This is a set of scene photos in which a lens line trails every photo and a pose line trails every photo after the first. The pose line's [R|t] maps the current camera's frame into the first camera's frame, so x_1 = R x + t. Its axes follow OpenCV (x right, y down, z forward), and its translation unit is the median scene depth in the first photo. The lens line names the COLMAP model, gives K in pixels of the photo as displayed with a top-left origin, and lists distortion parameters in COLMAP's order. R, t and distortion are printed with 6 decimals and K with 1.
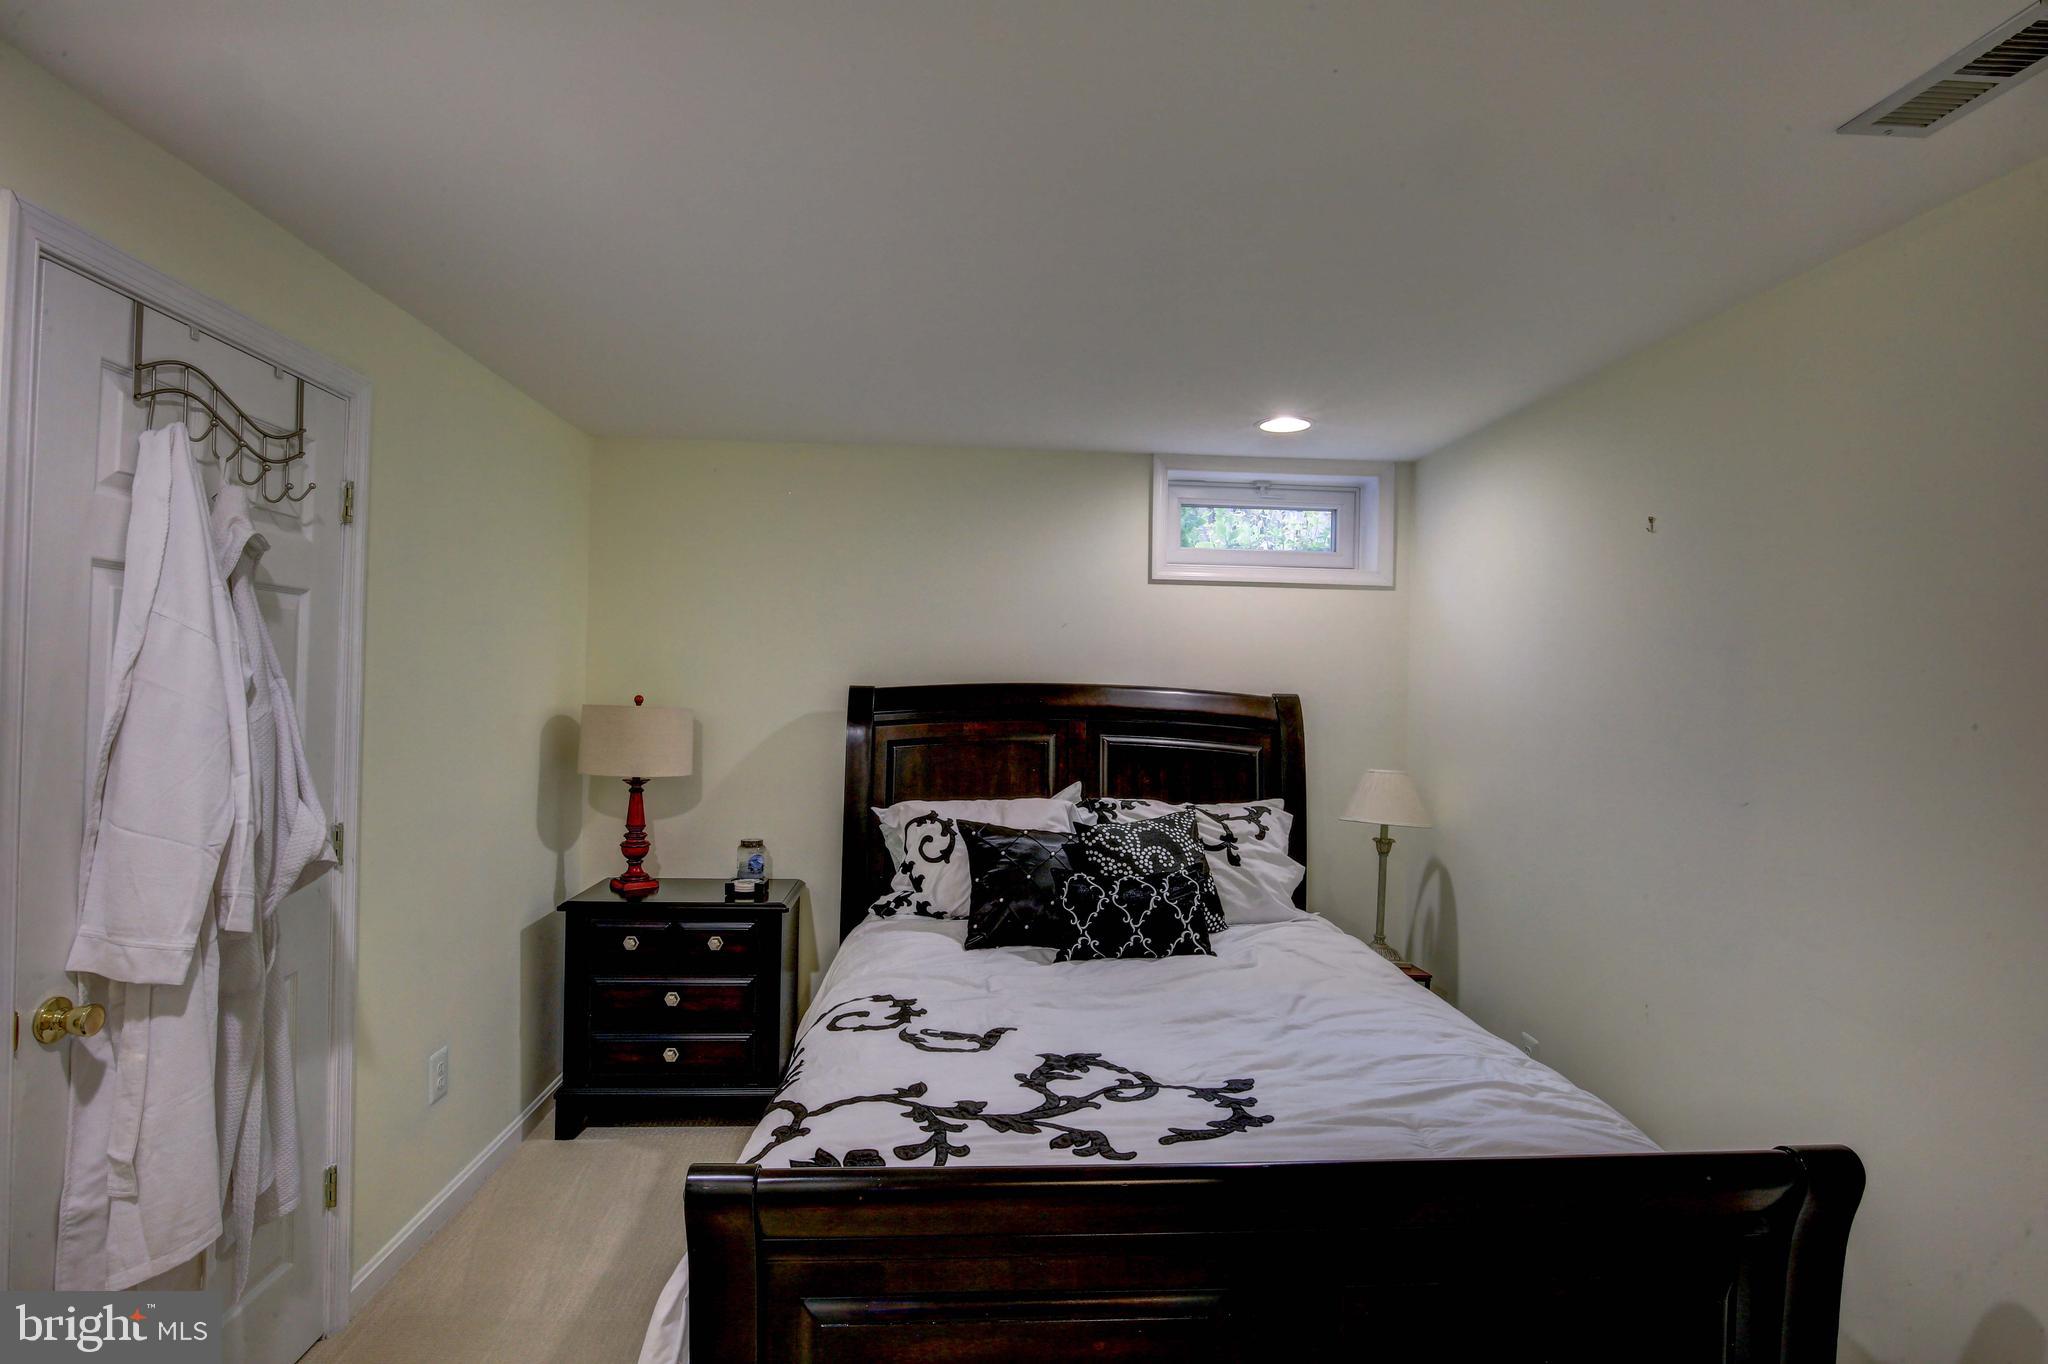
lens RADIAL K [[1029.4, 0, 1013.6], [0, 1029.4, 674.8], [0, 0, 1]] dist [-0.032678, 0.009487]
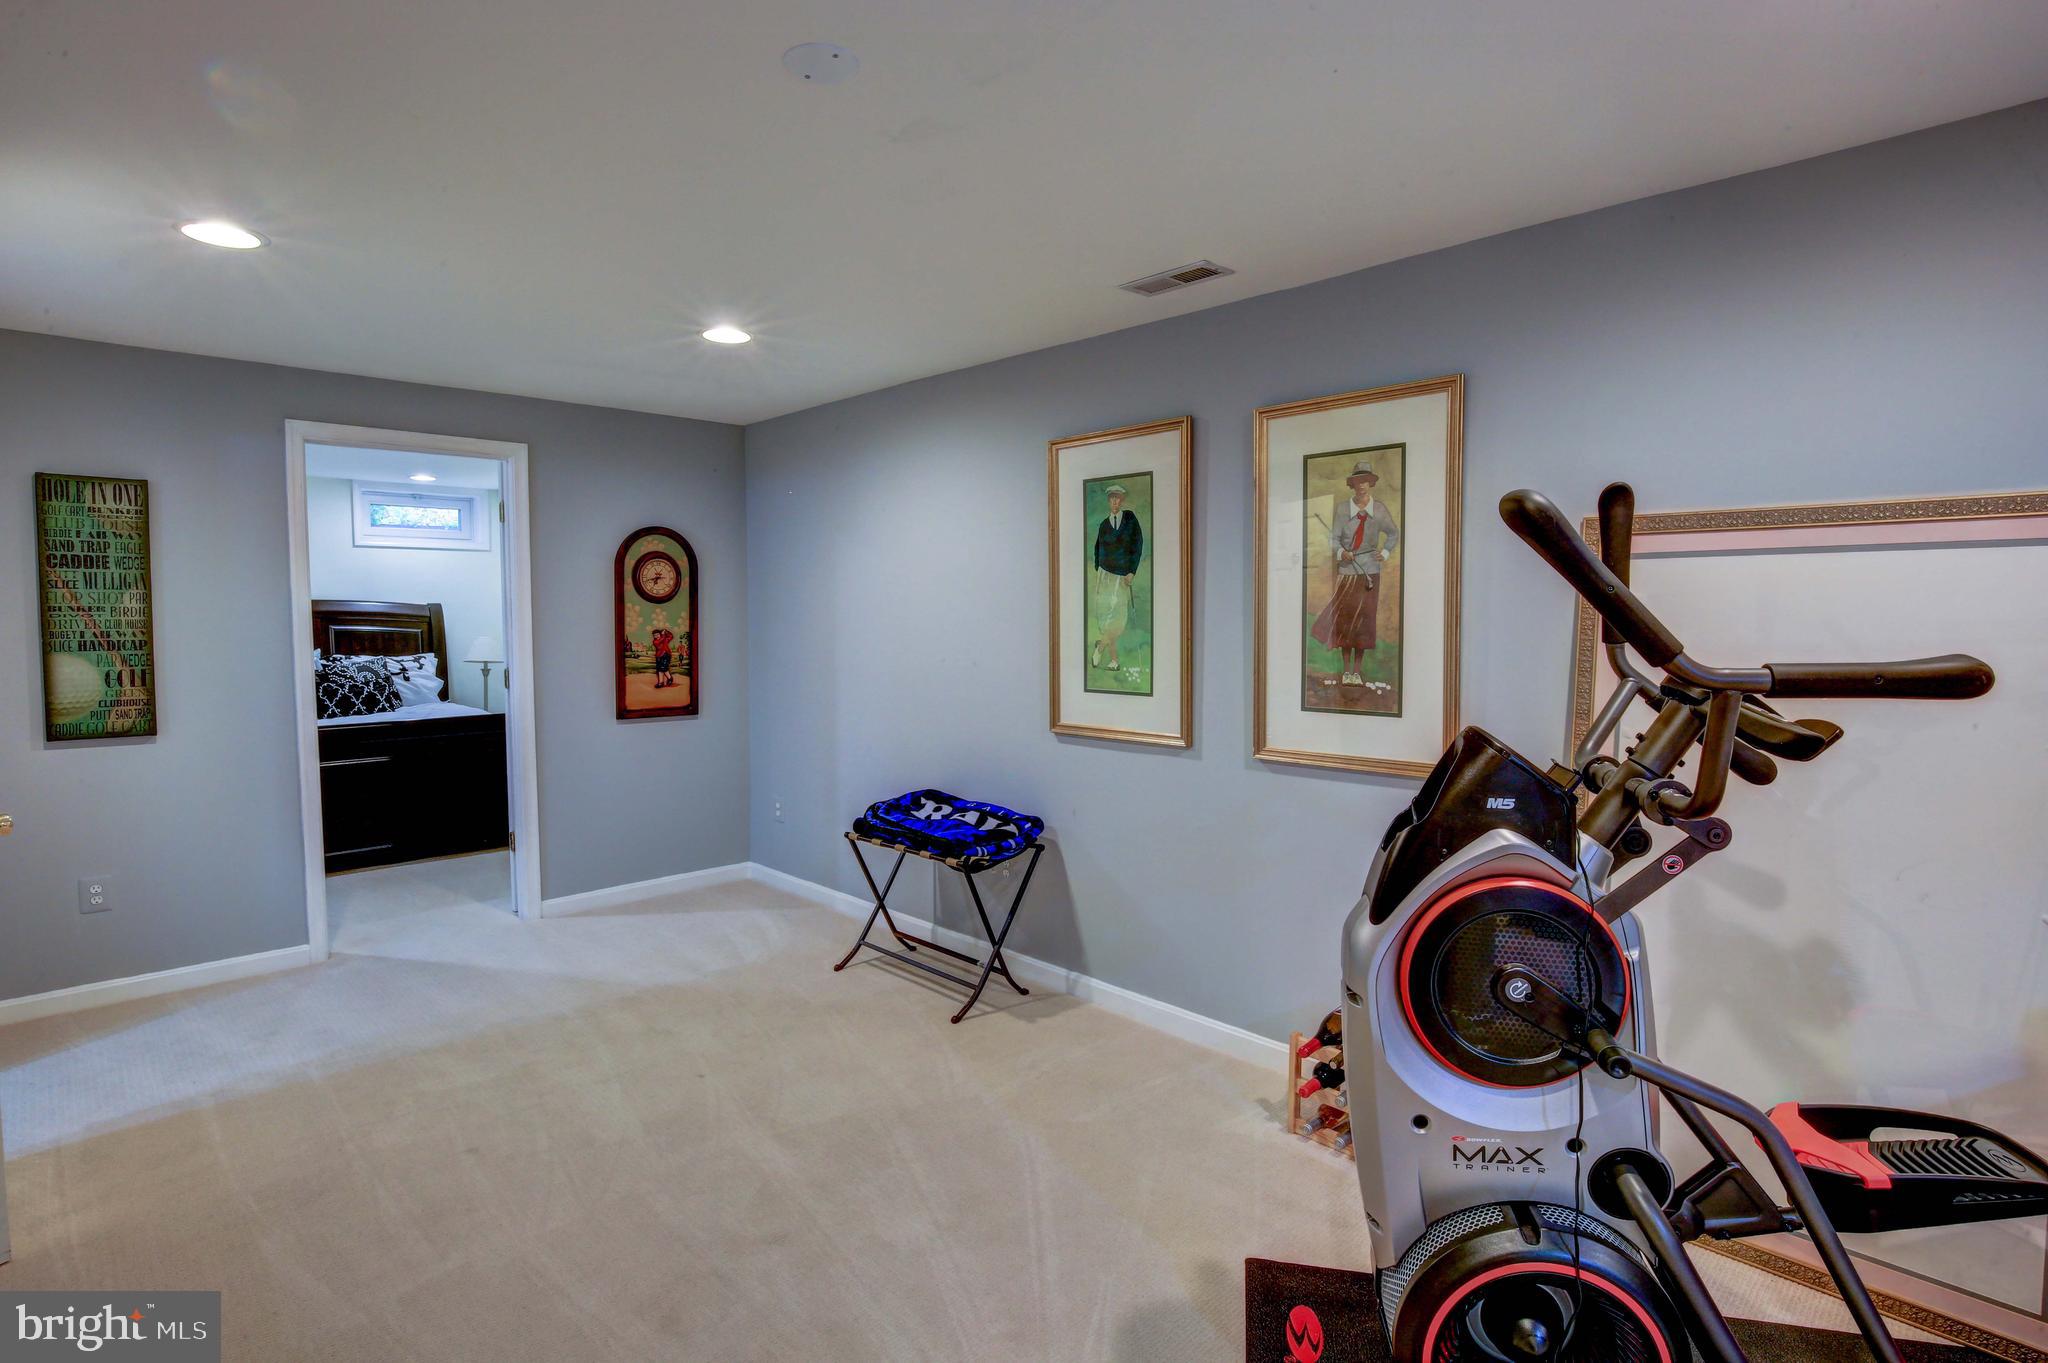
lens RADIAL K [[1009.0, 0, 1033.6], [0, 1009.0, 672.2], [0, 0, 1]] dist [-0.030885, 0.000207]
pose [[0.738541, -0.062967, 0.671261, -0.221573], [0.004415, 0.996059, 0.088578, -0.016081], [-0.674194, -0.062455, 0.735909, -1.447741]]
